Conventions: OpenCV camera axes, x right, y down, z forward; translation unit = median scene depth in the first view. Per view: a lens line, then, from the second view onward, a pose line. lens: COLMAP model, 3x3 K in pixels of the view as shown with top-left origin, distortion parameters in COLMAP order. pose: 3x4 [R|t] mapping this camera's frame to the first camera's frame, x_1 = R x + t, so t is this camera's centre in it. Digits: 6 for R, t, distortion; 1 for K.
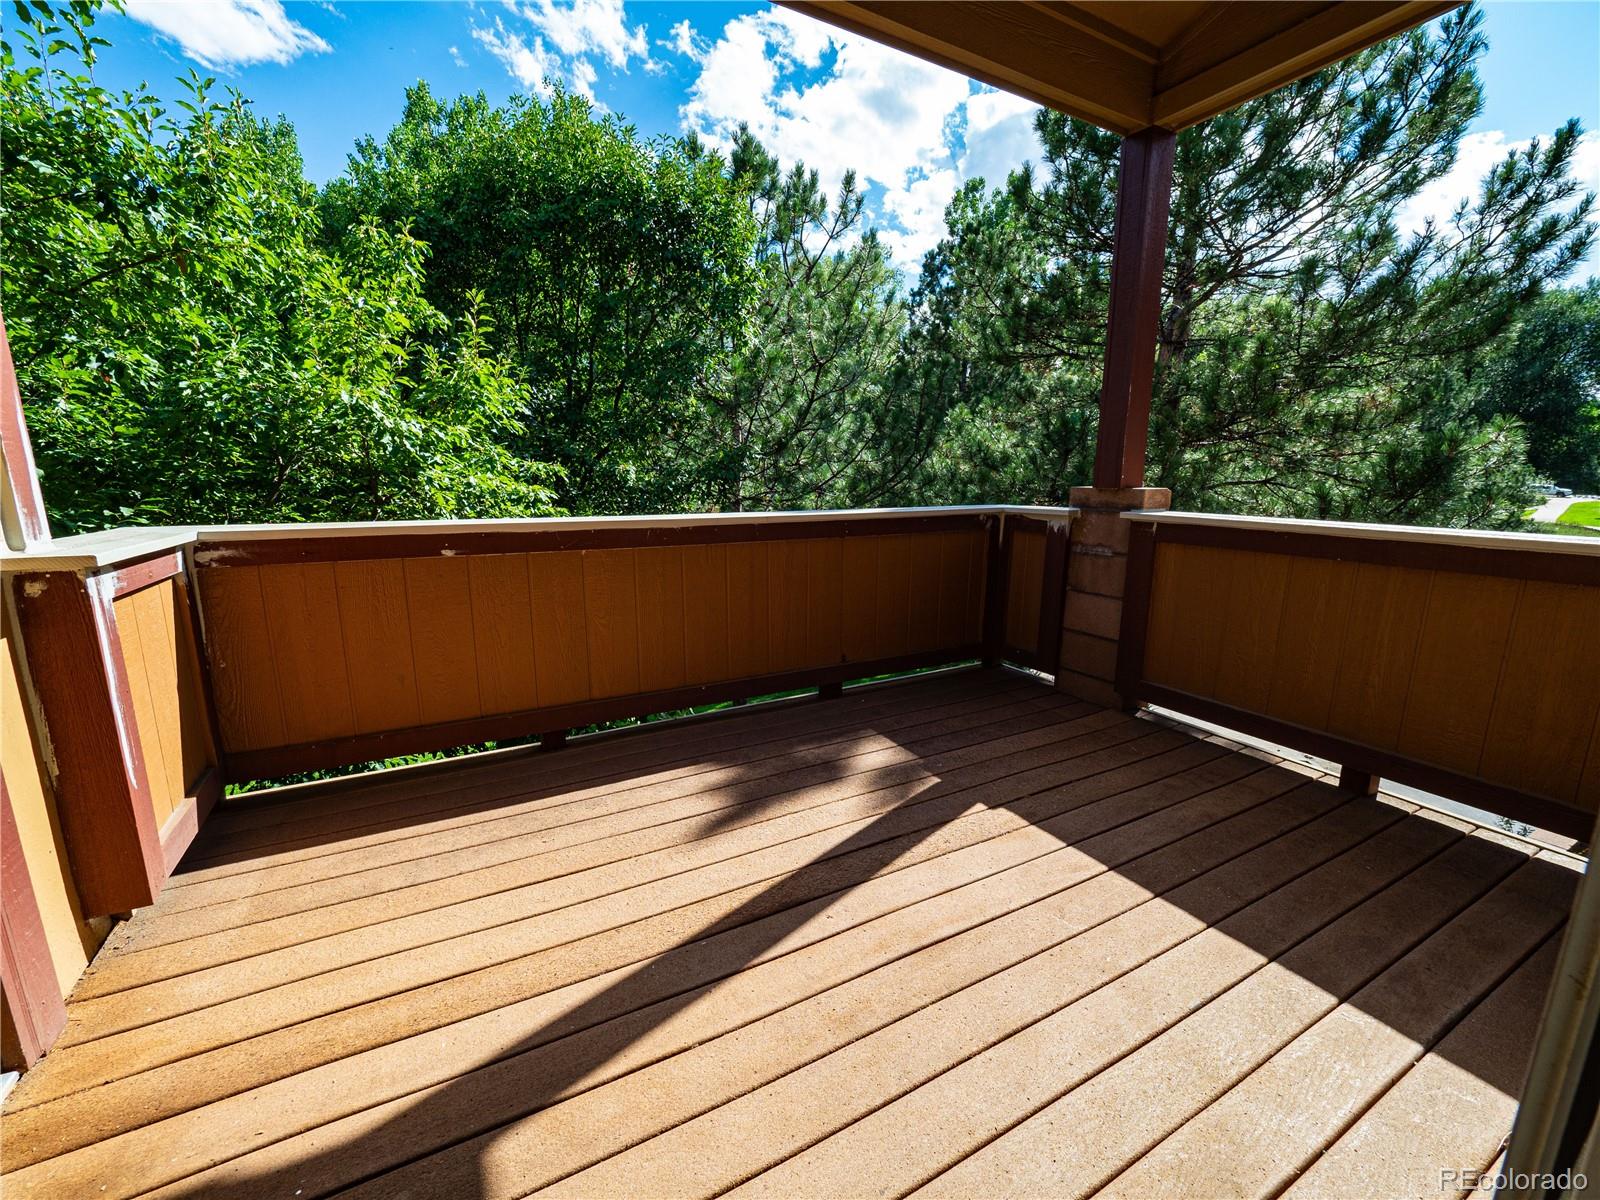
lens RADIAL K [[666.5, 0, 798.0], [0, 666.5, 608.8], [0, 0, 1]] dist [-0.006352, -0.000191]
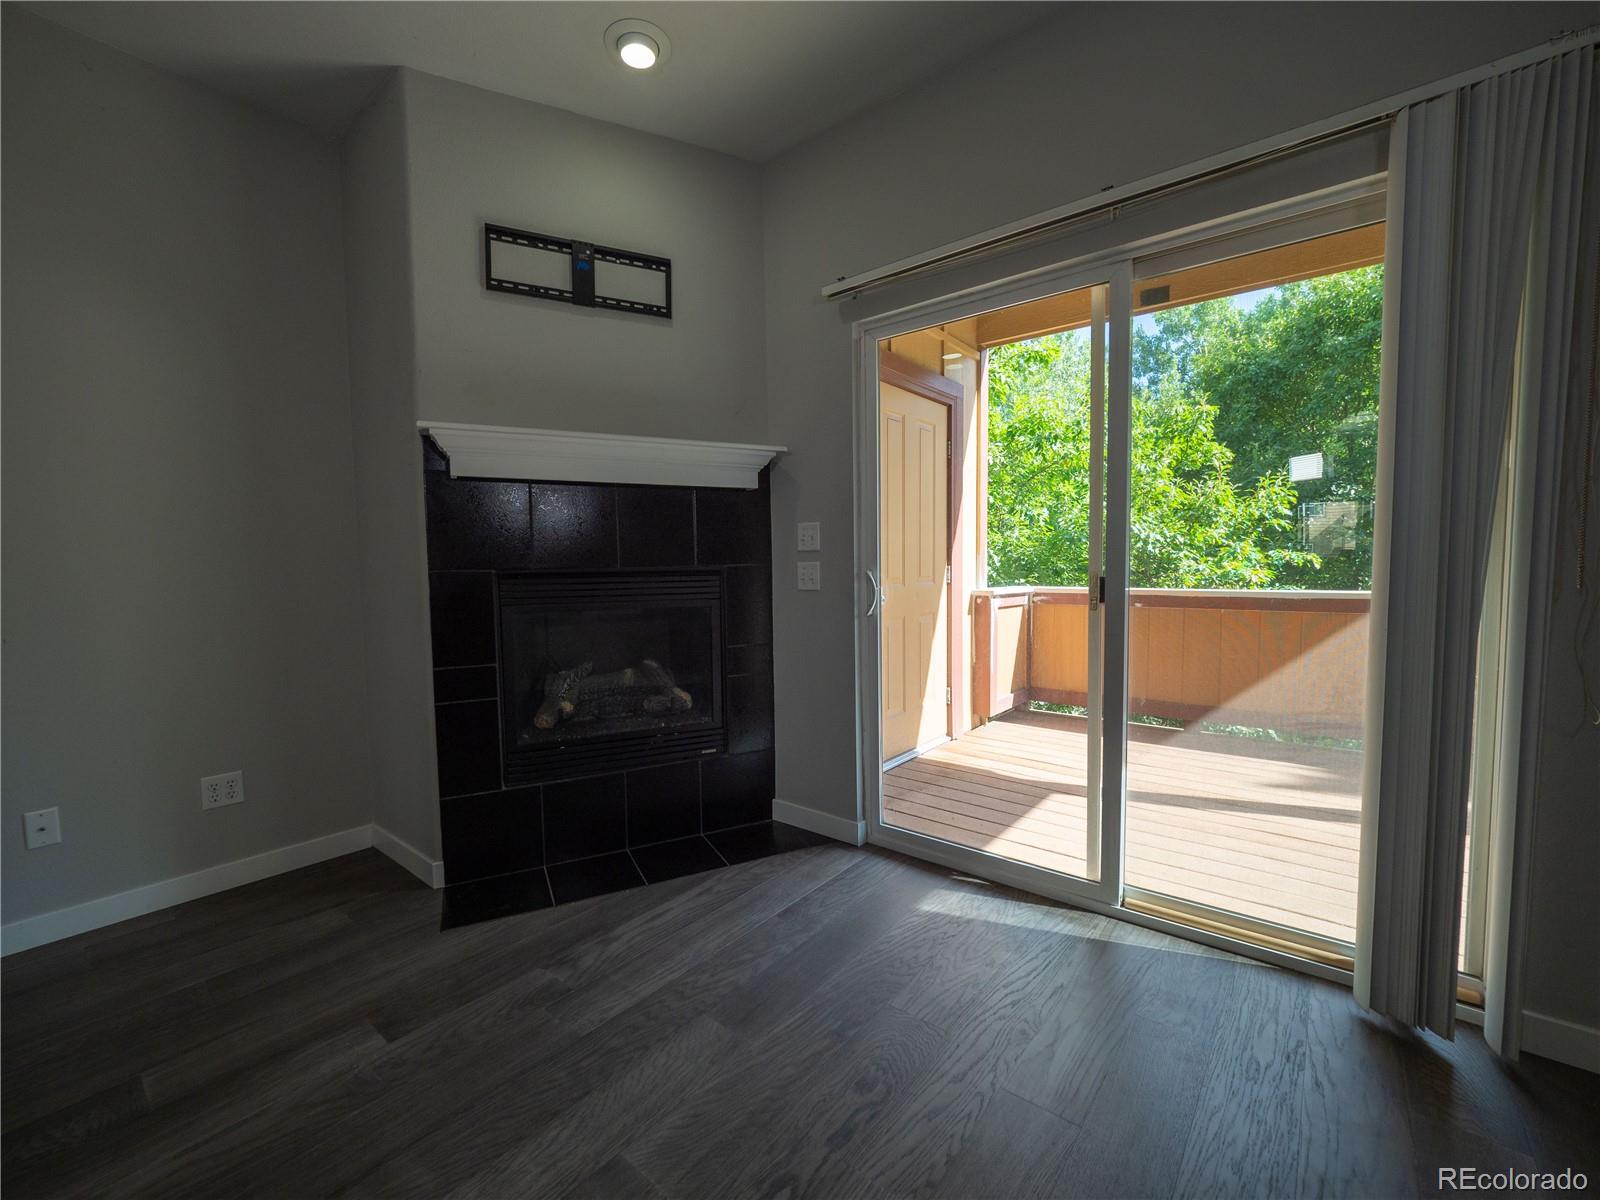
lens RADIAL K [[666.5, 0, 798.6], [0, 666.5, 605.9], [0, 0, 1]] dist [-0.006352, -0.000191]
pose [[0.377732, 0.045622, -0.924790, 1.023766], [-0.172483, 0.984770, -0.021870, 0.150553], [0.909708, 0.167771, 0.379848, -0.693248]]
